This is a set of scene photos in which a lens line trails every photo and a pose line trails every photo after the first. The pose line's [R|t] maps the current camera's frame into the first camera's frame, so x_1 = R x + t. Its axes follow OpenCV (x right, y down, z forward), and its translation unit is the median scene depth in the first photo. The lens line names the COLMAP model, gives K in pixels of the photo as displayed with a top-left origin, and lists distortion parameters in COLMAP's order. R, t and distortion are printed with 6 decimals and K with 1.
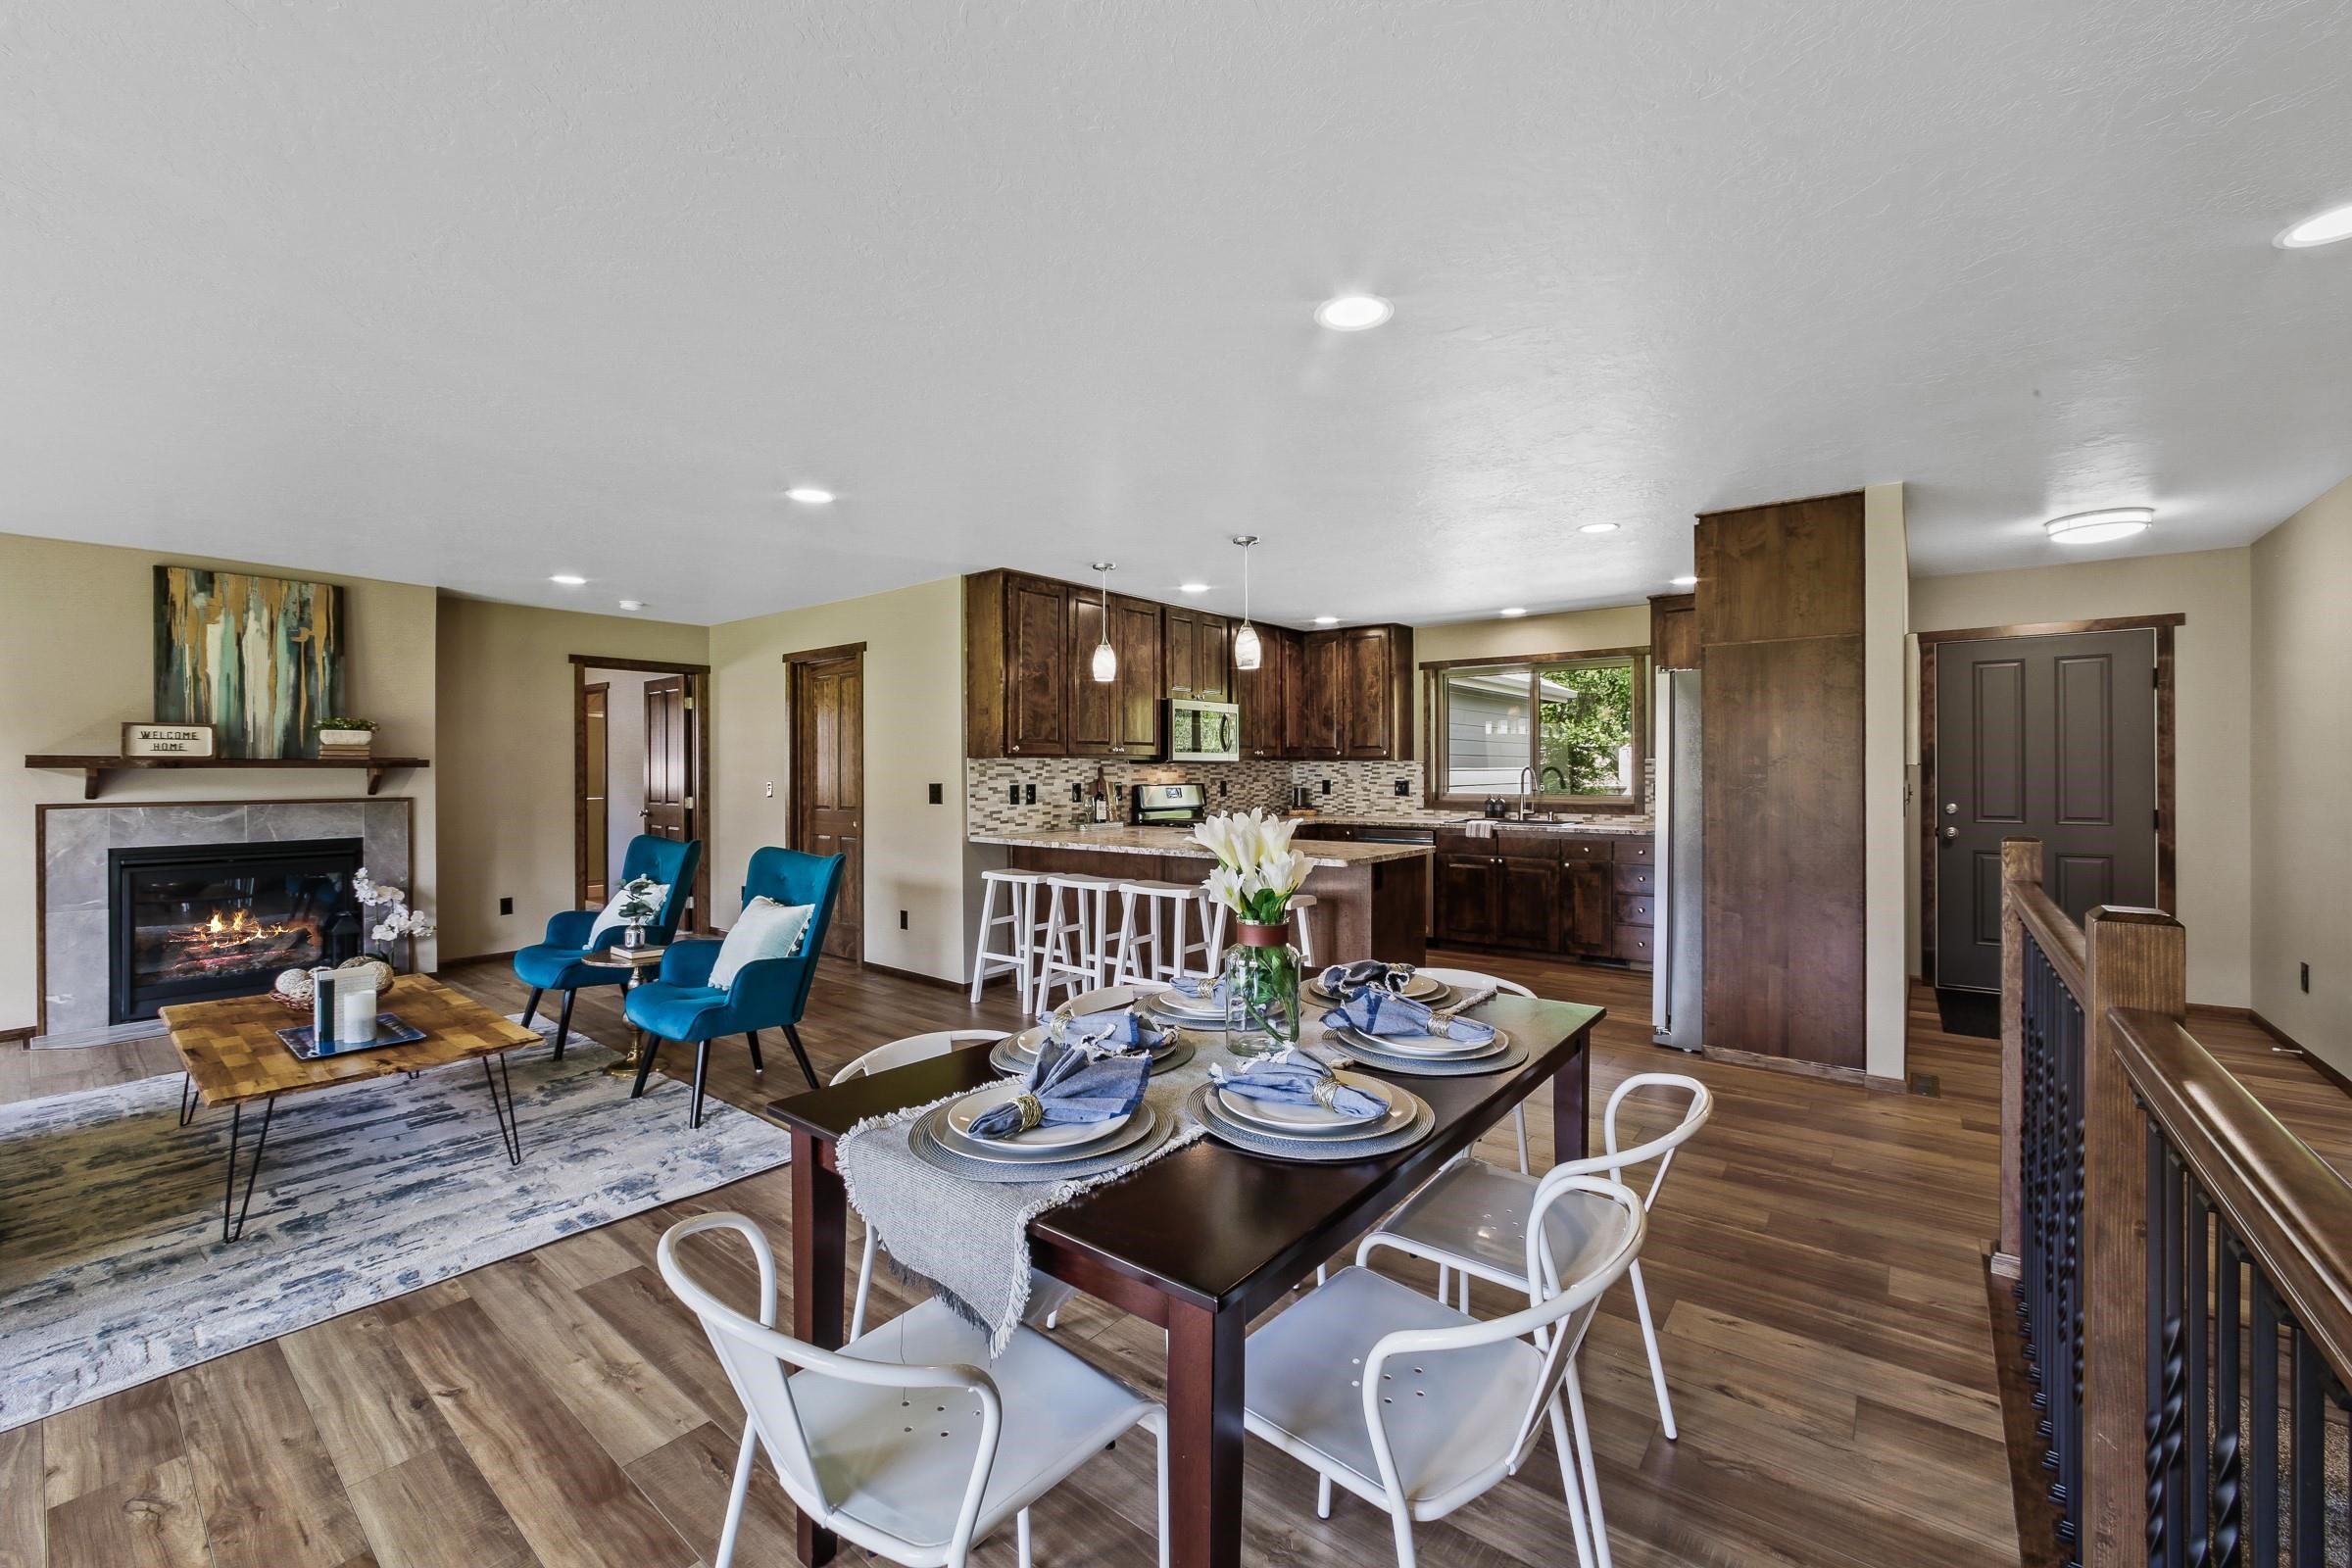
lens RADIAL K [[952.2, 0, 1174.9], [0, 952.2, 774.2], [0, 0, 1]] dist [-0.014218, 0.004836]
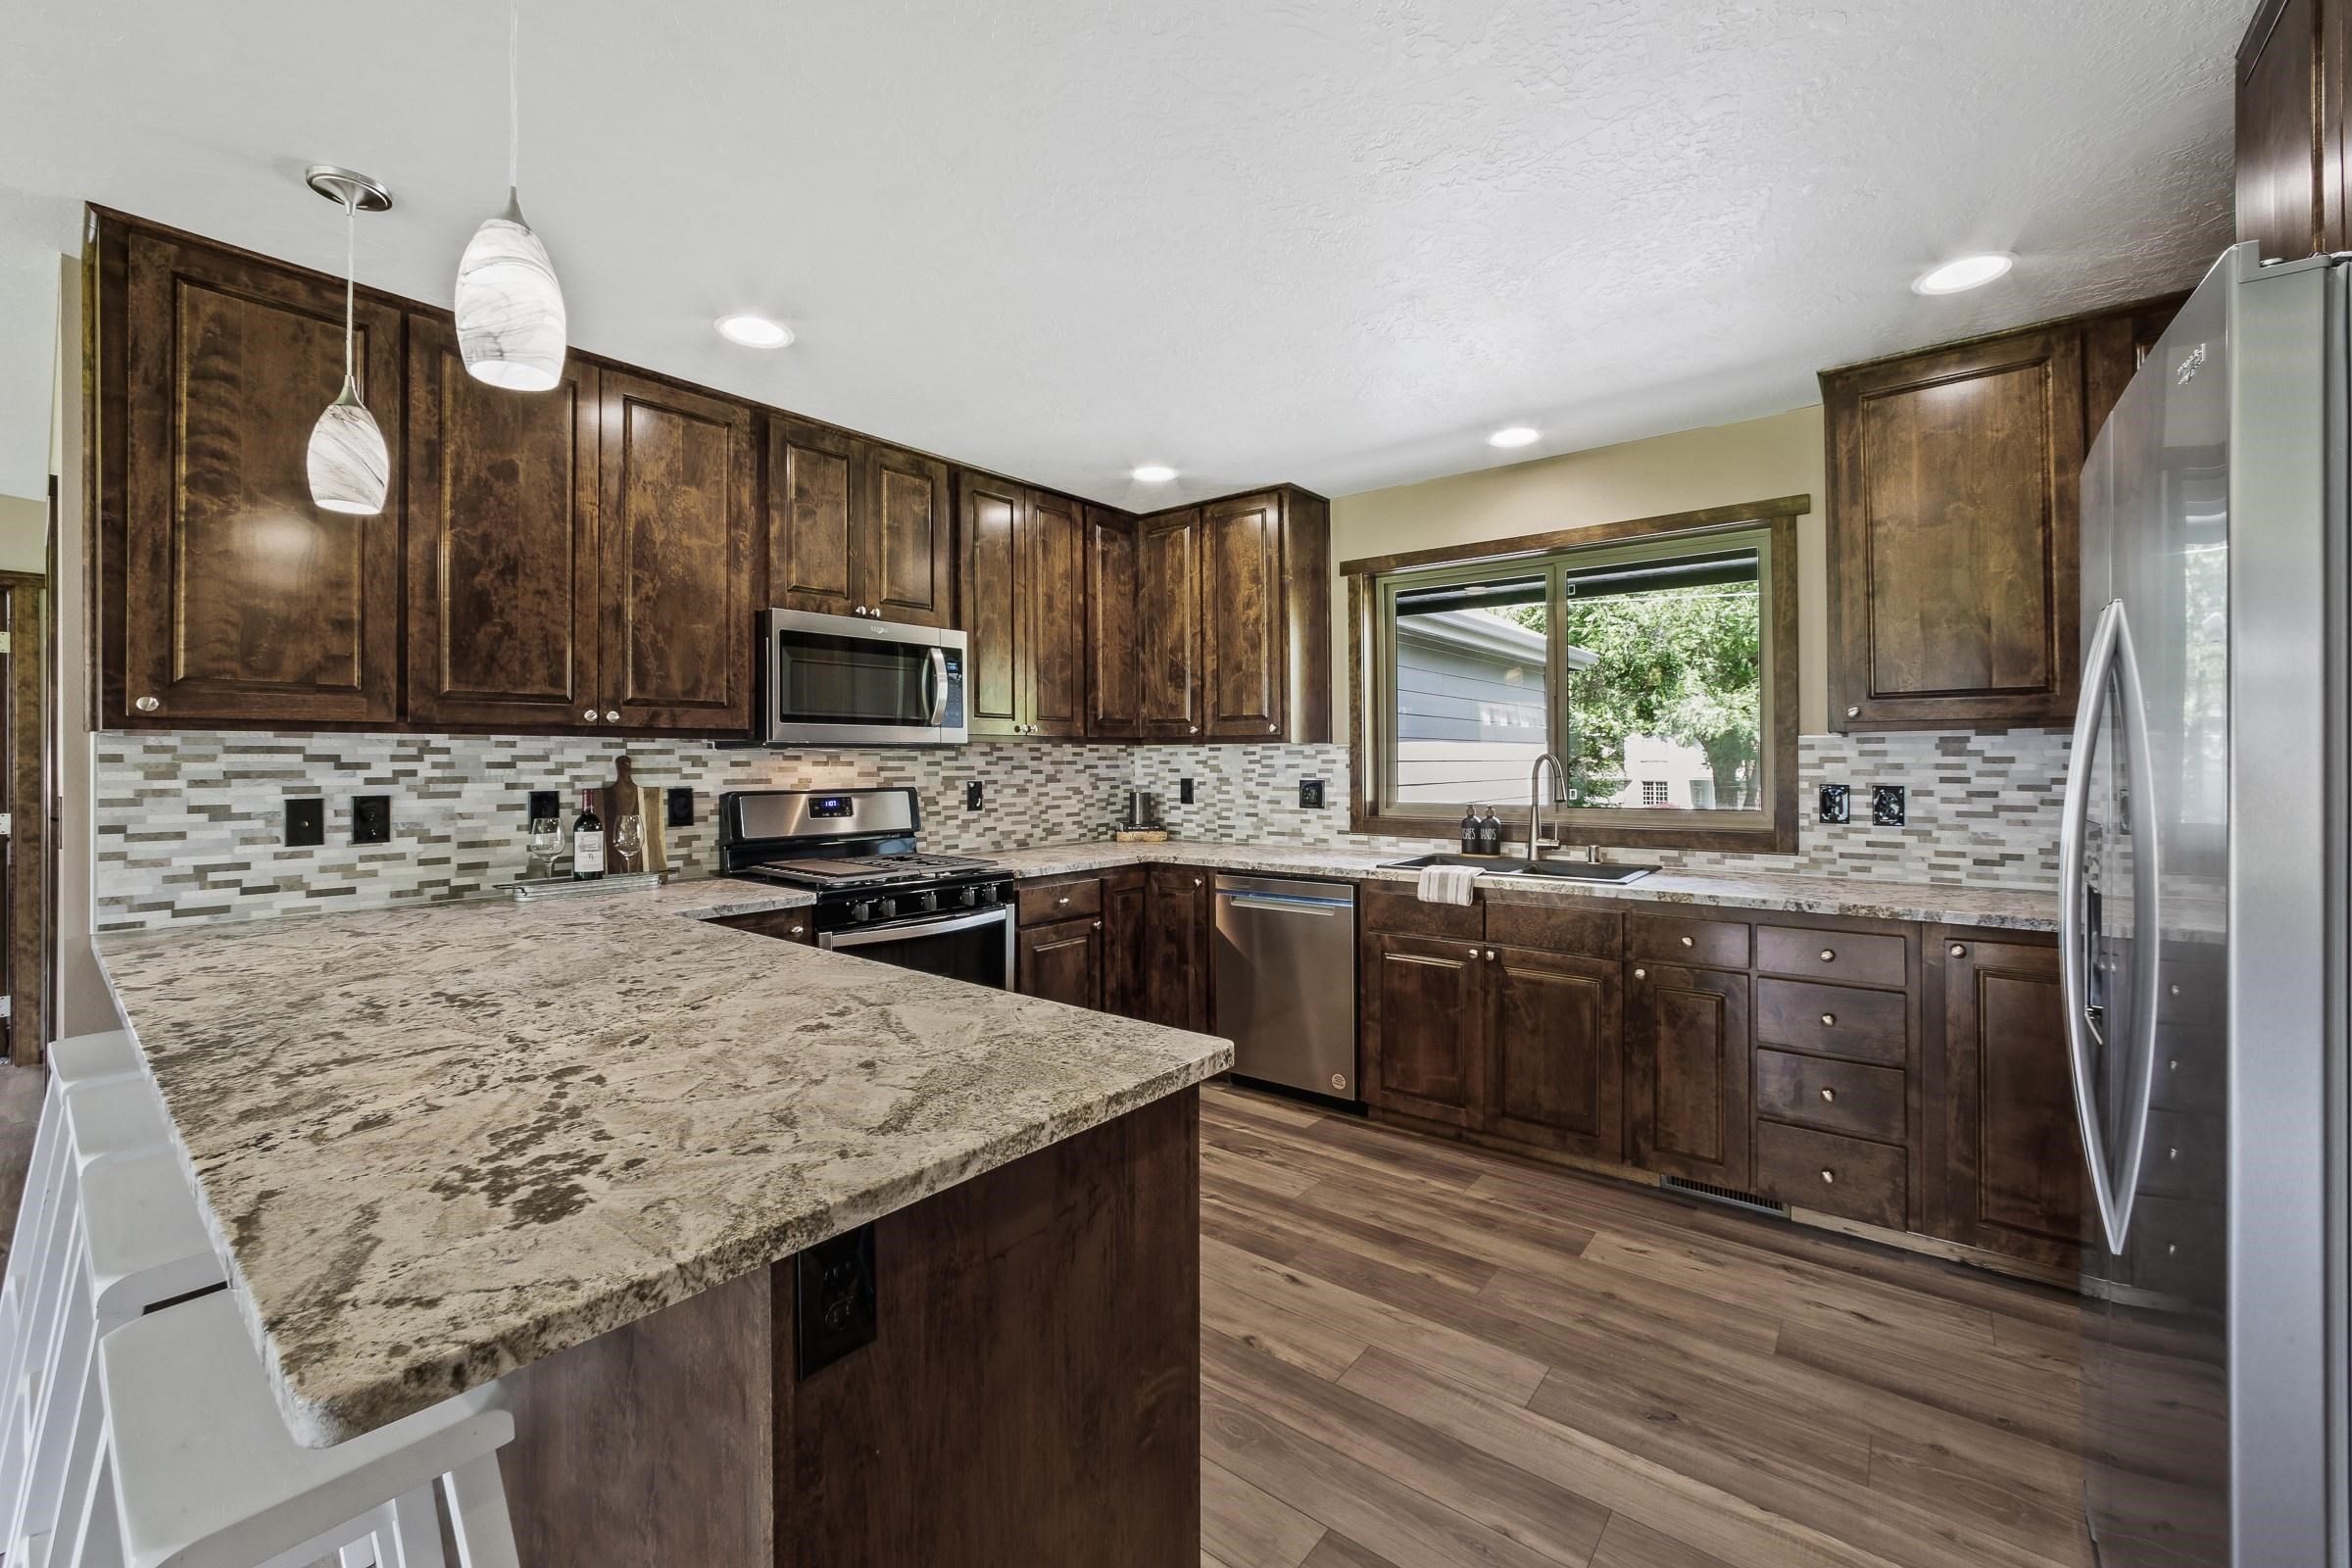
lens RADIAL K [[952.2, 0, 1160.6], [0, 952.2, 755.9], [0, 0, 1]] dist [-0.014218, 0.004836]
pose [[0.999933, -0.002053, -0.011369, 0.207312], [0.001928, 0.999938, -0.010962, -0.001705], [0.011391, 0.010940, 0.999875, 0.591869]]
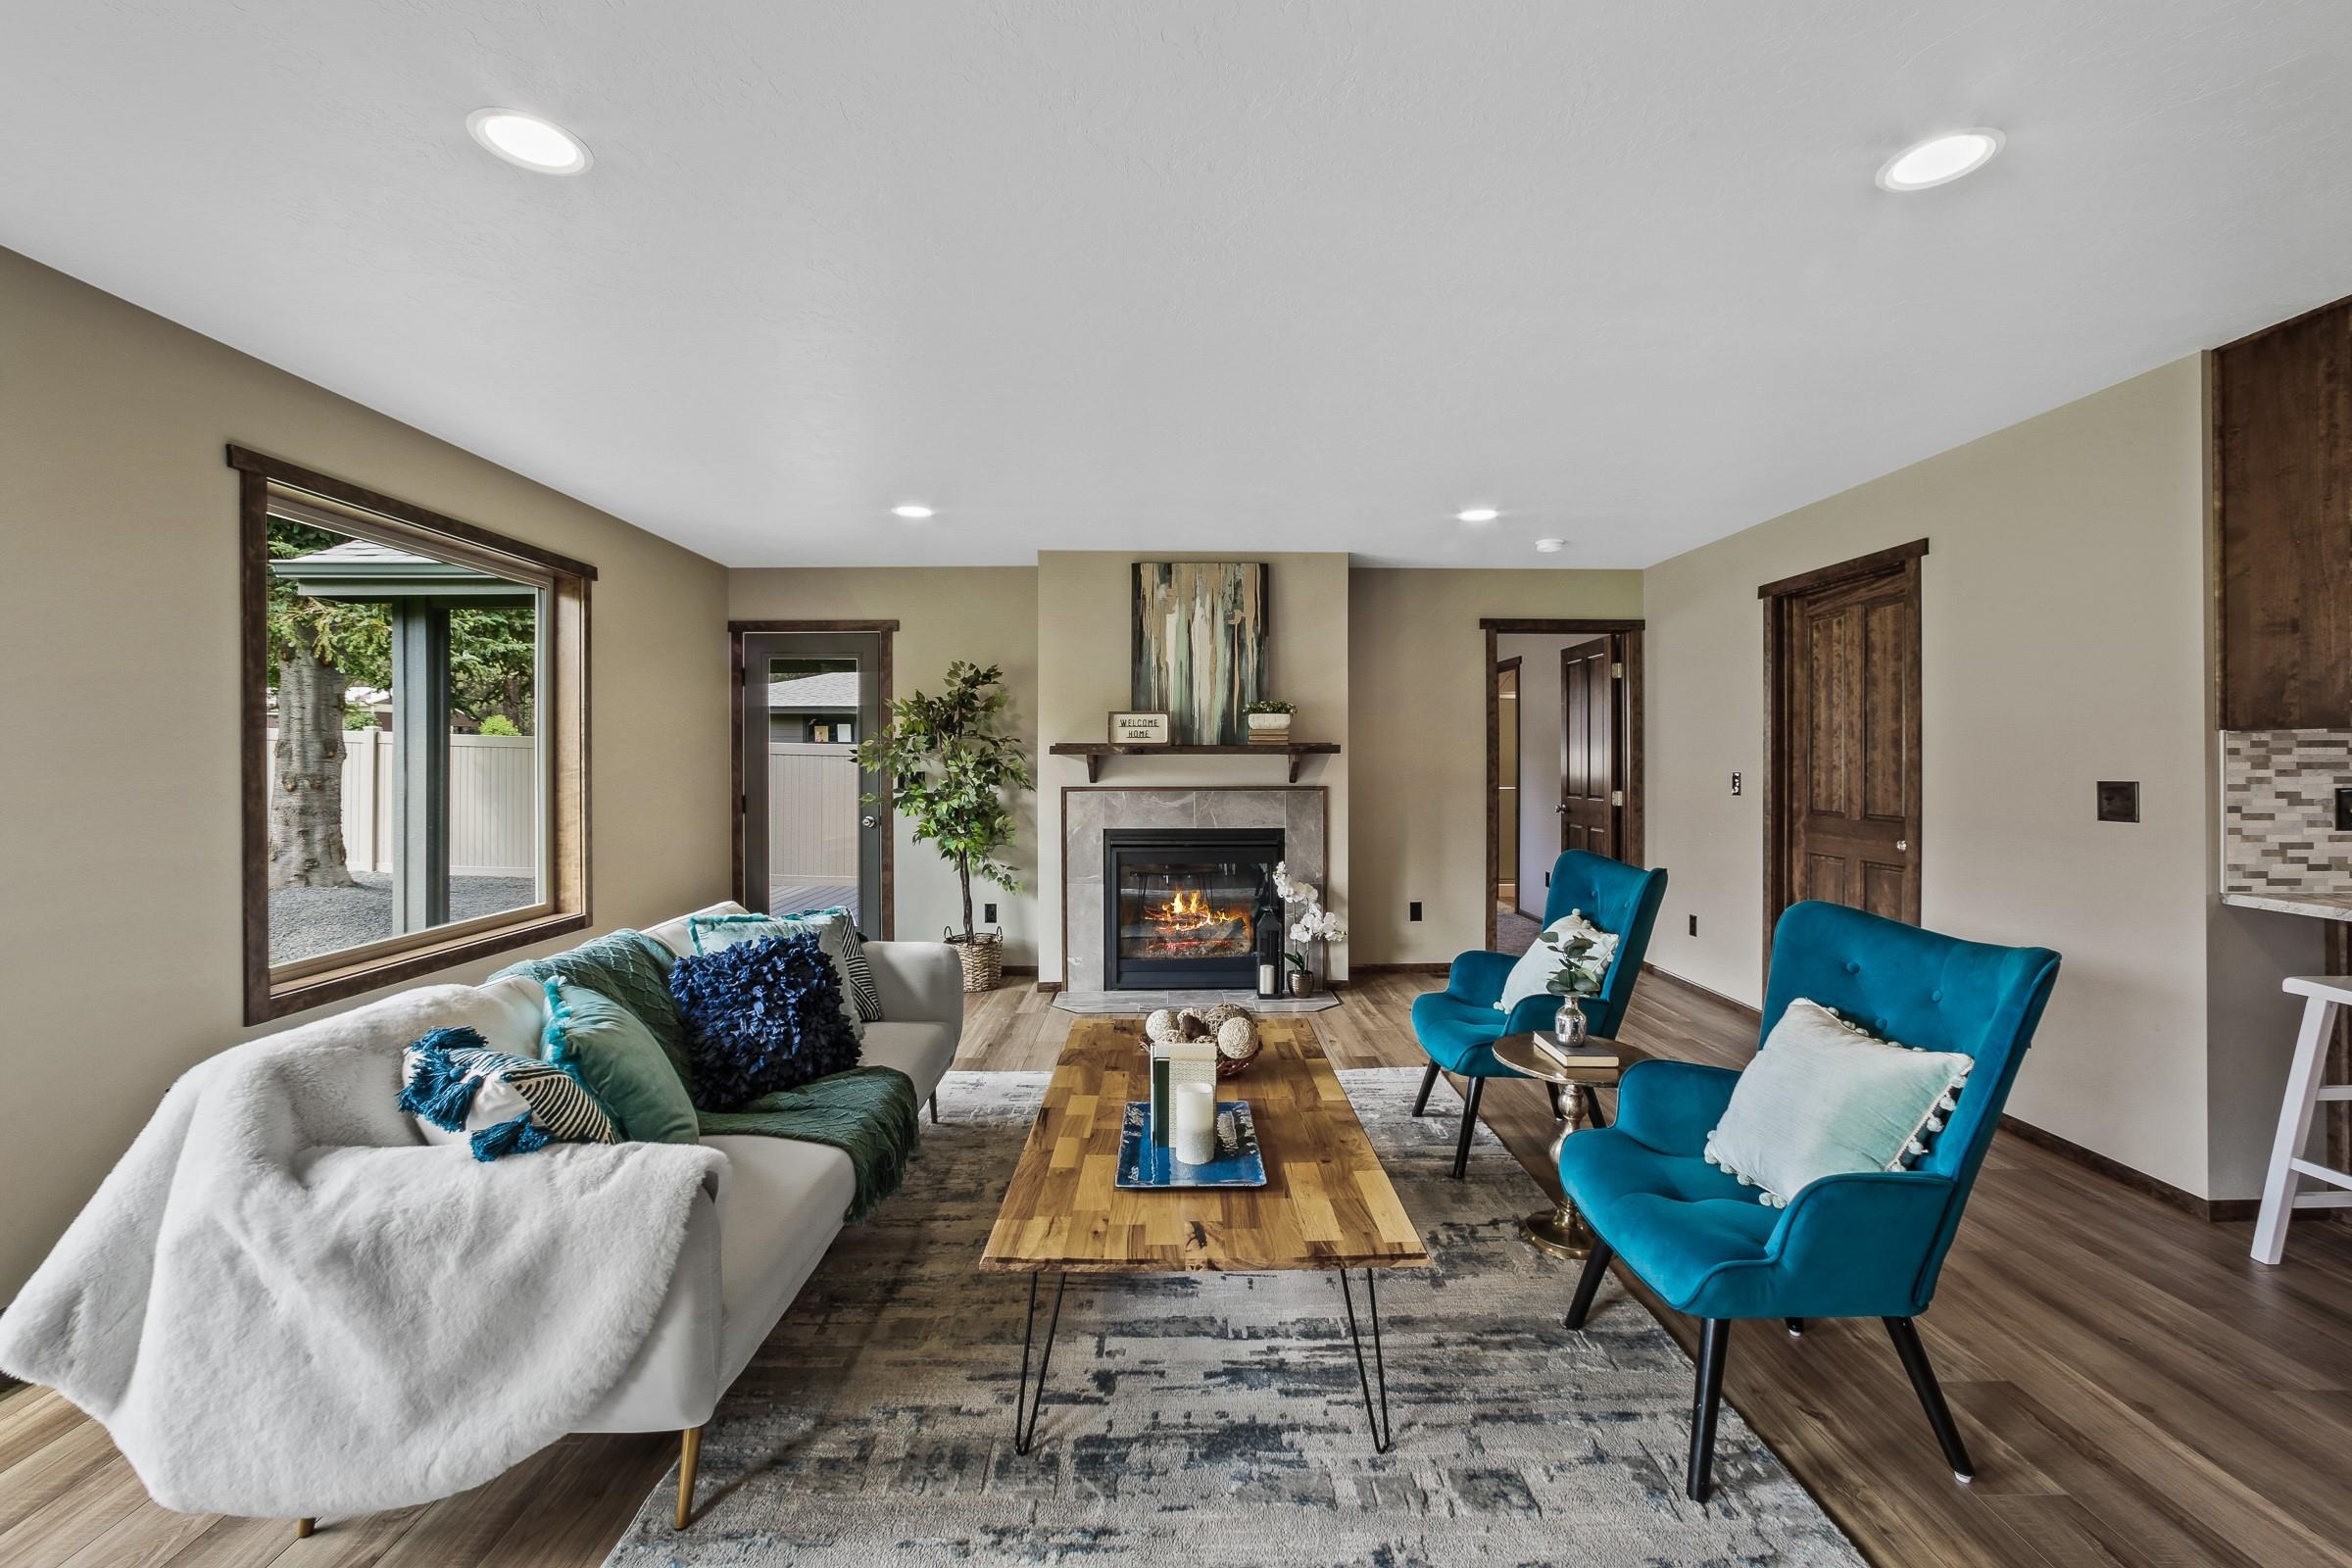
lens RADIAL K [[952.2, 0, 1175.0], [0, 952.2, 766.6], [0, 0, 1]] dist [-0.014218, 0.004836]
pose [[0.635115, 0.006523, -0.772390, -0.176070], [-0.002775, 0.999977, 0.006164, 0.000320], [0.772413, -0.001771, 0.635118, 0.280471]]
